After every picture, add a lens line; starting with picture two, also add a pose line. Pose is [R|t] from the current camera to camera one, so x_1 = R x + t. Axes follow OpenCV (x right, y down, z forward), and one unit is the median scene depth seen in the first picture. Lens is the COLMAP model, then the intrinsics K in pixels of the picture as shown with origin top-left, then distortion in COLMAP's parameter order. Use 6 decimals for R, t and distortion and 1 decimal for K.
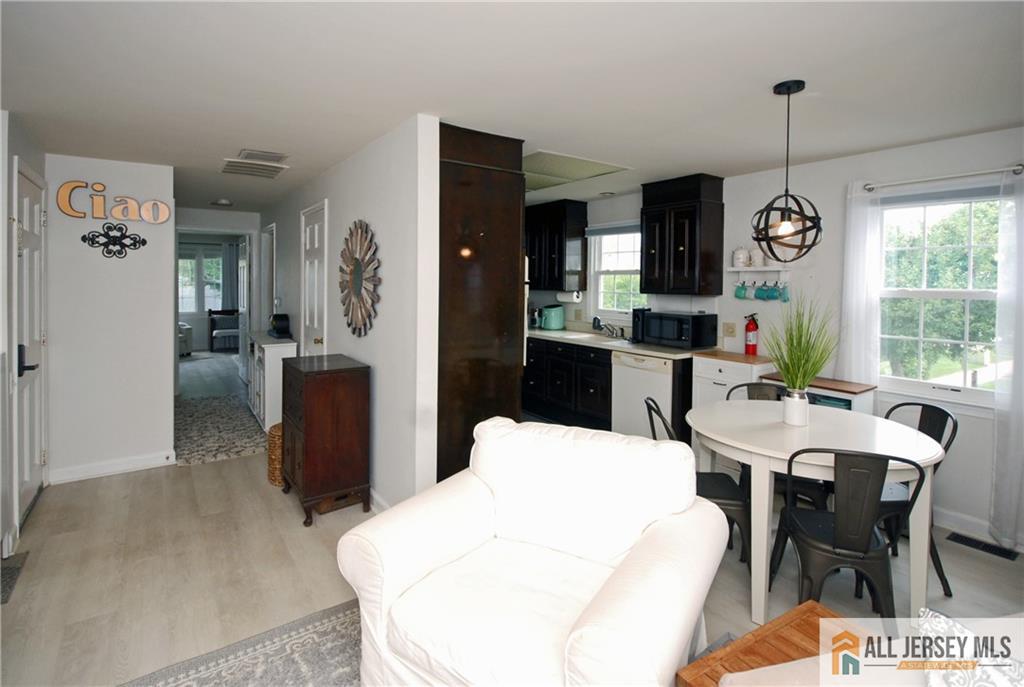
lens RADIAL K [[502.8, 0, 511.7], [0, 502.8, 286.7], [0, 0, 1]] dist [0.000856, -0.000355]
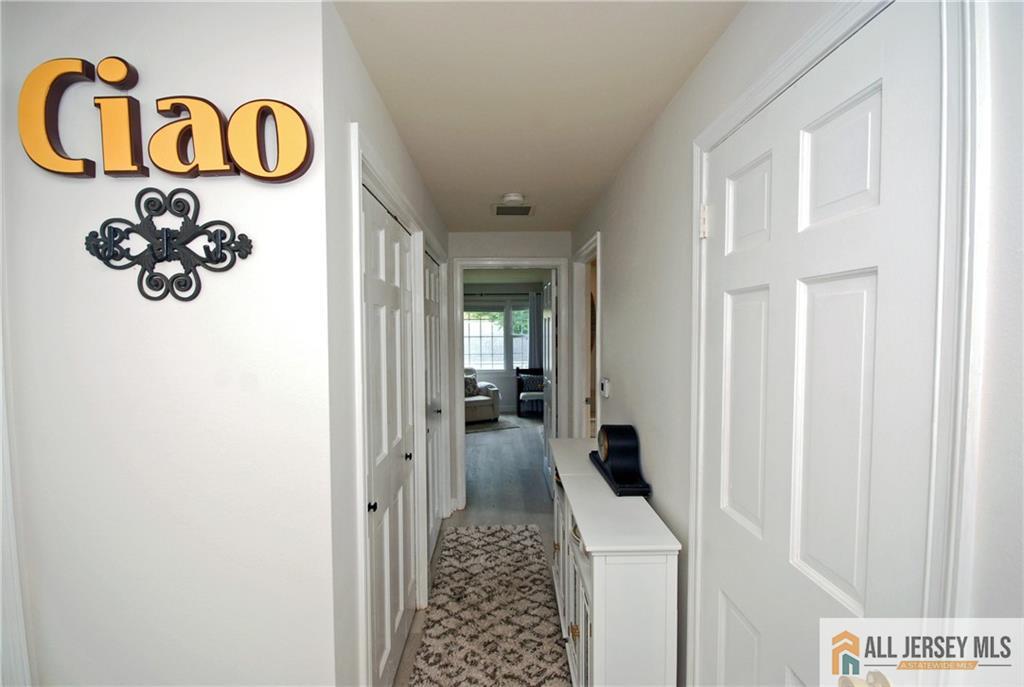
lens RADIAL K [[449.5, 0, 509.0], [0, 449.5, 349.9], [0, 0, 1]] dist [-0.001547, -0.000636]
pose [[0.832471, 0.013013, -0.553915, -0.397456], [0.005969, 0.999456, 0.032450, -0.030160], [0.554036, -0.030319, 0.831941, 0.764561]]
